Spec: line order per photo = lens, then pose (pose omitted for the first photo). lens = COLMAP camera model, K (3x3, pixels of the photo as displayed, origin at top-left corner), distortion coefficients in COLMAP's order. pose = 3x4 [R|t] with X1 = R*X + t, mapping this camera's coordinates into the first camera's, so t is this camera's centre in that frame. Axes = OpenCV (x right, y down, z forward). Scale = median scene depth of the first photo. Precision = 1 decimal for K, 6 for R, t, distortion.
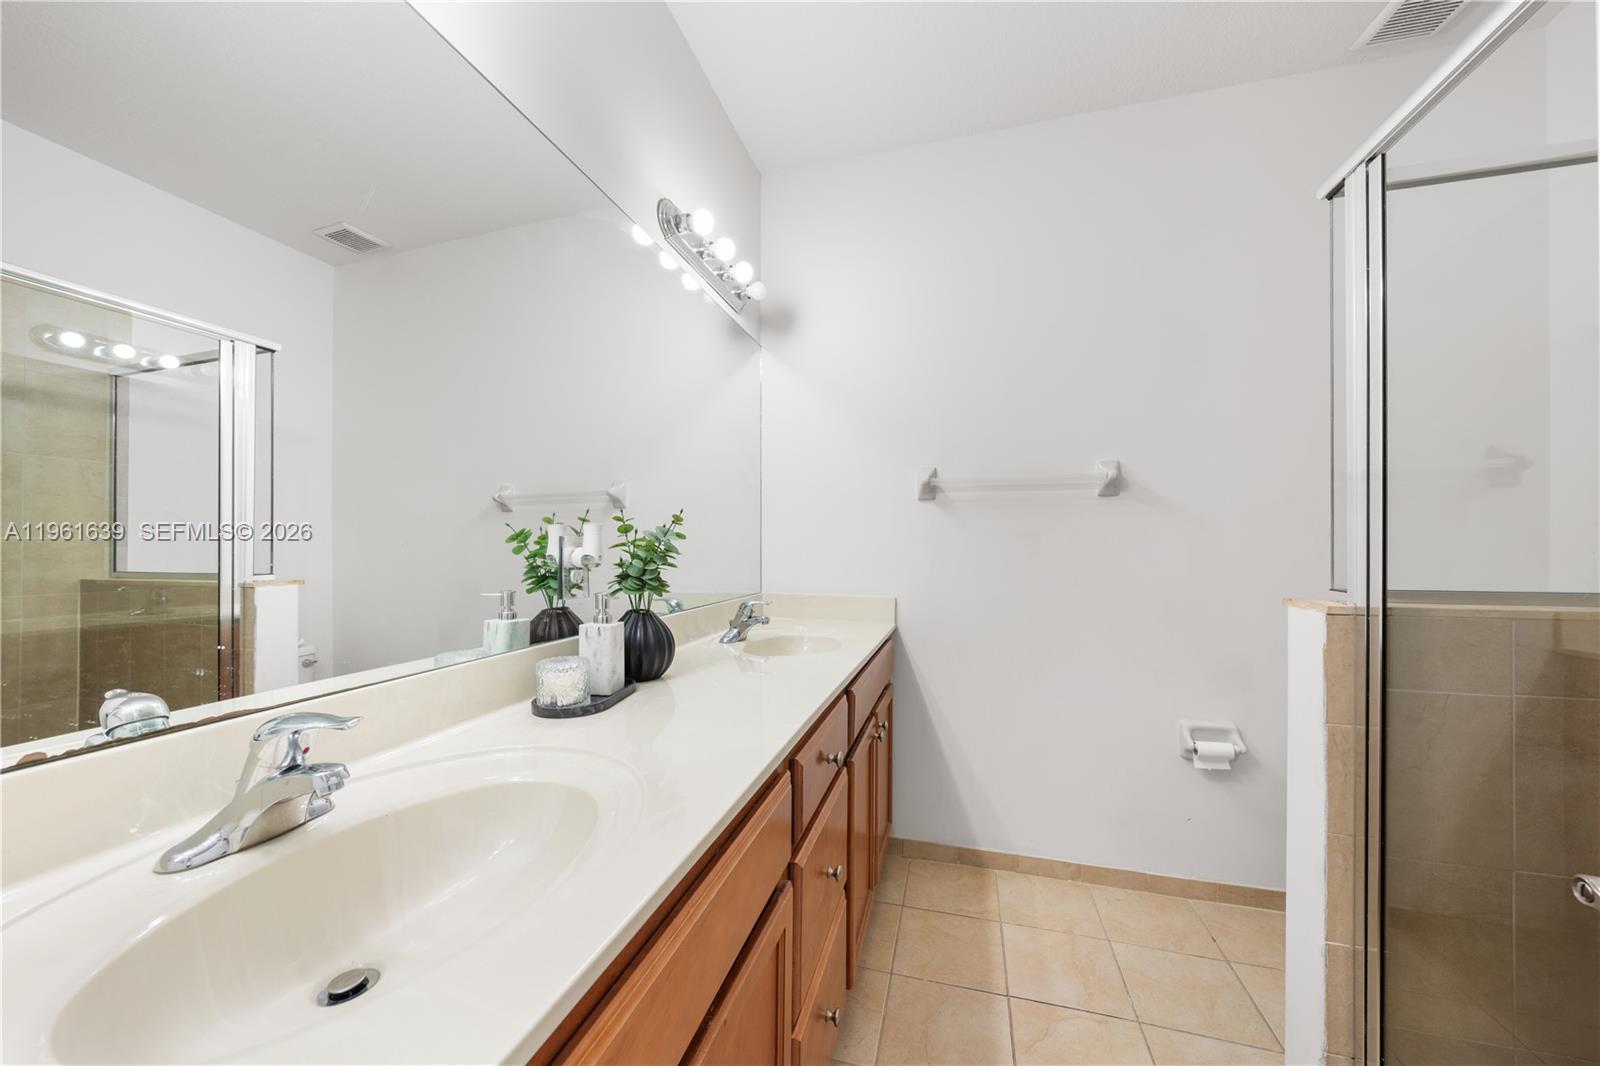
lens RADIAL K [[567.7, 0, 802.3], [0, 567.7, 545.0], [0, 0, 1]] dist [-0.004323, -0.000098]
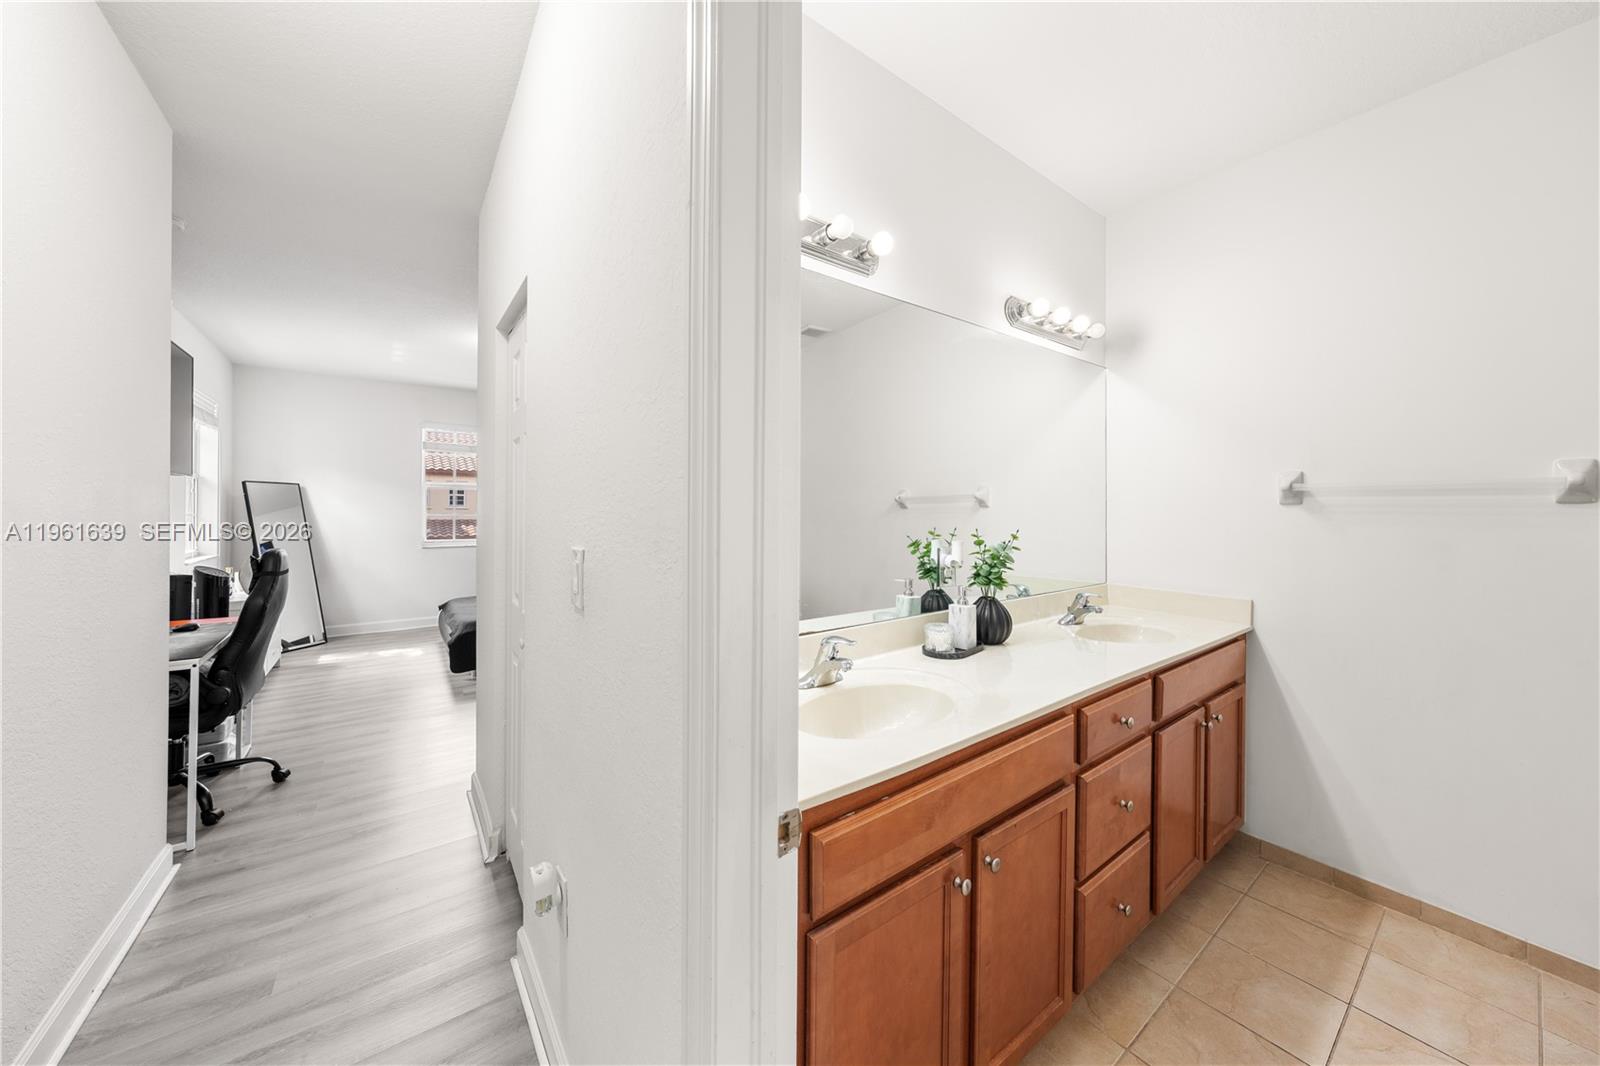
lens RADIAL K [[546.5, 0, 804.8], [0, 546.5, 510.9], [0, 0, 1]] dist [-0.000321, -0.000014]
pose [[0.795272, 0.000755, -0.606252, 0.209609], [-0.000182, 0.999999, 0.001007, -0.117870], [0.606253, -0.000690, 0.795272, -0.457548]]
